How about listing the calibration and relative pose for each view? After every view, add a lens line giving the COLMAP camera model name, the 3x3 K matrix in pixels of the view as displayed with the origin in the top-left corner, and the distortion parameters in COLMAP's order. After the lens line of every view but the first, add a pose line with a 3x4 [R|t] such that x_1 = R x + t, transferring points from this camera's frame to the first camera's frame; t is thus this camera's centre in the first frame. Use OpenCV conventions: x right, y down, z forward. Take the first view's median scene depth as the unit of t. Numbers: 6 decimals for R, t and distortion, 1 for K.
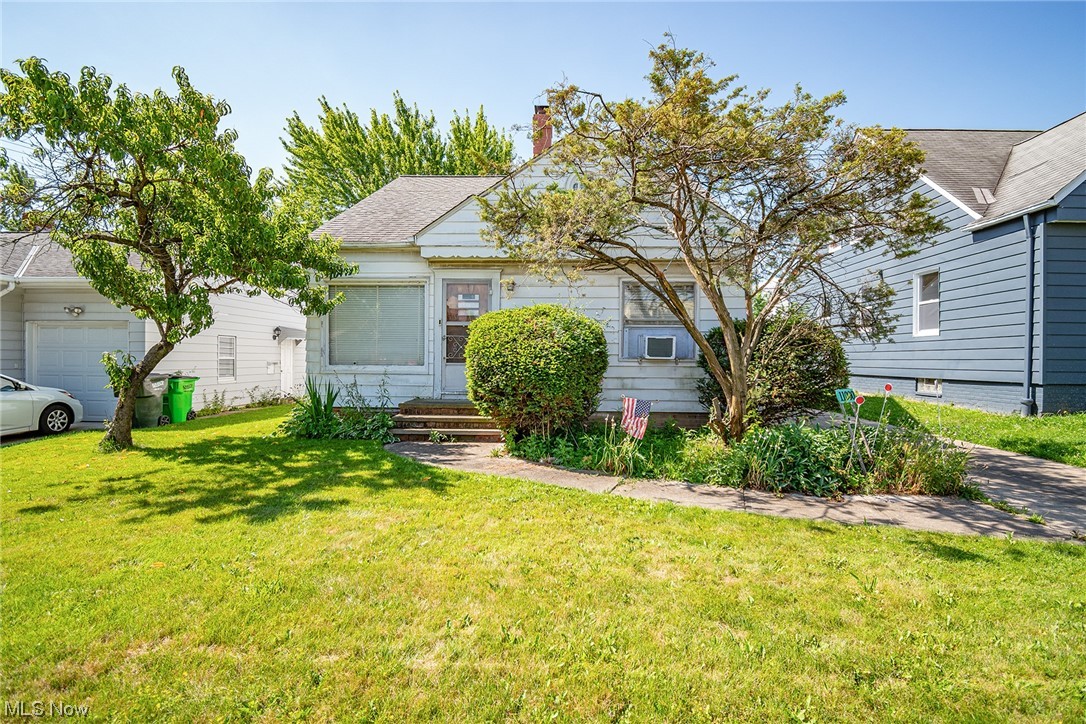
lens RADIAL K [[493.5, 0, 543.0], [0, 493.5, 362.0], [0, 0, 1]] dist [0.001627, -0.018289]
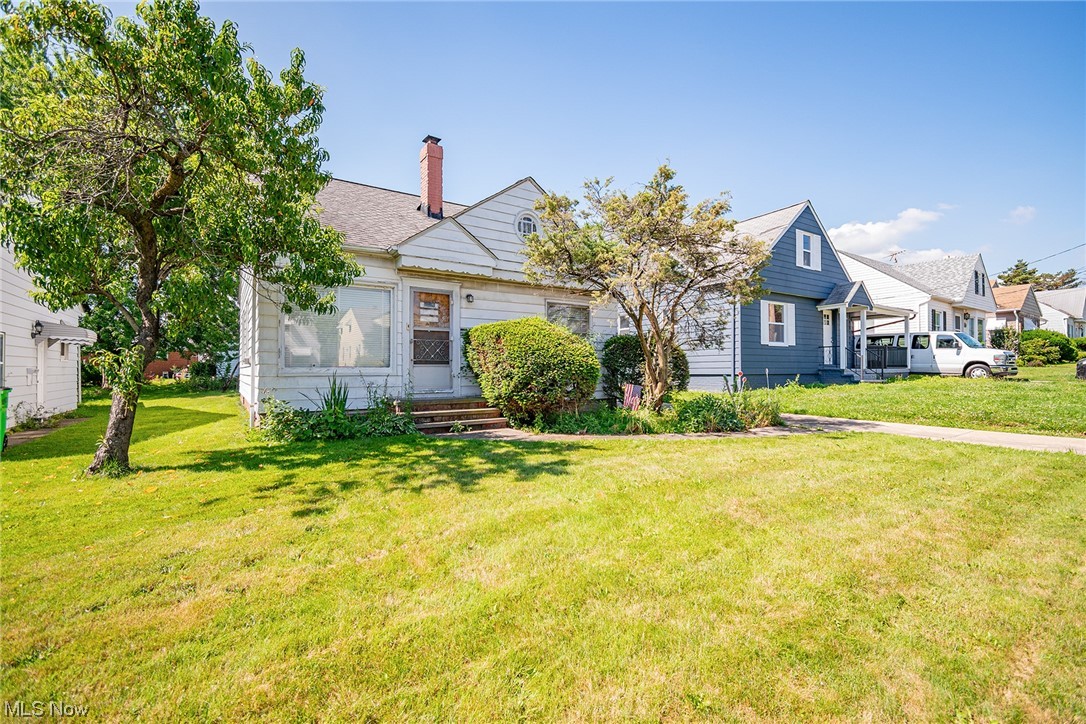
lens RADIAL K [[493.5, 0, 543.0], [0, 493.5, 362.0], [0, 0, 1]] dist [0.001627, -0.018289]
pose [[0.787427, 0.000366, 0.616408, -0.652984], [0.012518, 0.999784, -0.016585, 0.017848], [-0.616281, 0.020776, 0.787253, -0.022367]]
